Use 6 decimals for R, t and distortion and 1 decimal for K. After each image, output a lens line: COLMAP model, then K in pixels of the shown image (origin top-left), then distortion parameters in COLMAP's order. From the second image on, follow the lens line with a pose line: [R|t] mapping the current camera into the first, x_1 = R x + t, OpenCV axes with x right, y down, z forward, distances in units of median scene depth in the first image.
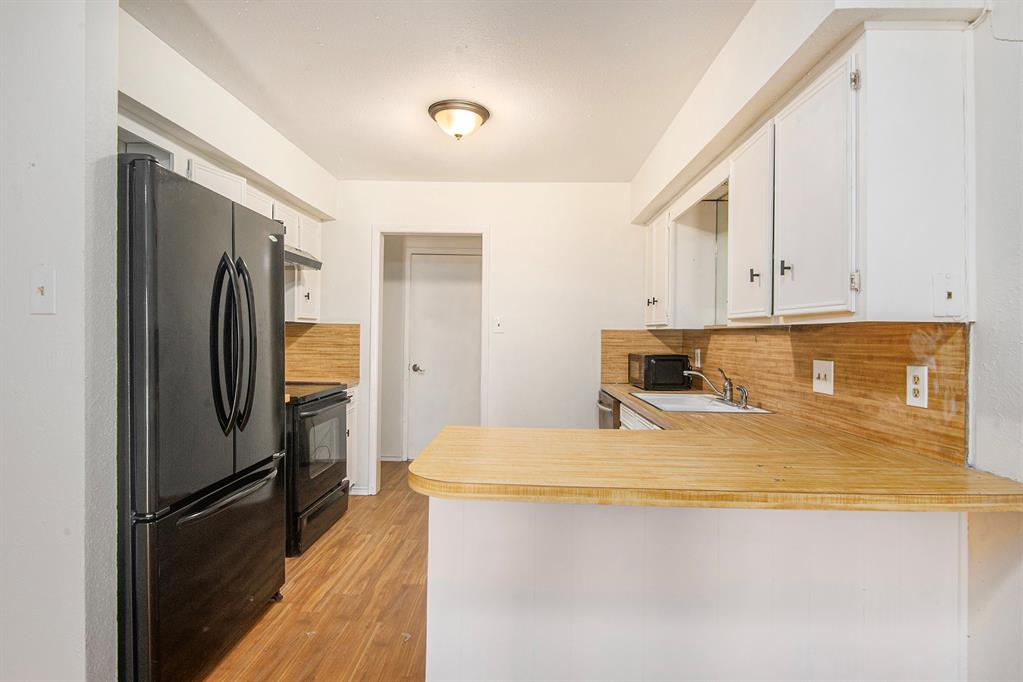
lens RADIAL K [[511.2, 0, 509.2], [0, 511.2, 355.1], [0, 0, 1]] dist [-0.001575, -0.025050]
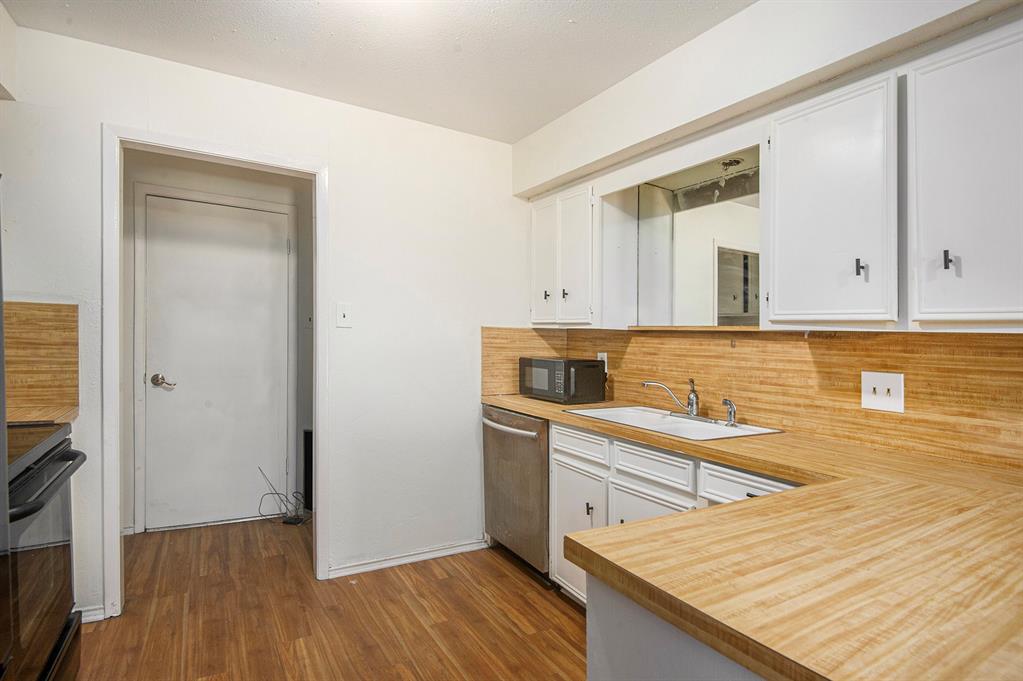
lens RADIAL K [[511.2, 0, 509.2], [0, 511.2, 354.6], [0, 0, 1]] dist [-0.001575, -0.025050]
pose [[0.840822, -0.004763, 0.541291, -0.331349], [-0.000654, 0.999952, 0.009815, -0.024170], [-0.541312, -0.008607, 0.840778, 0.525855]]
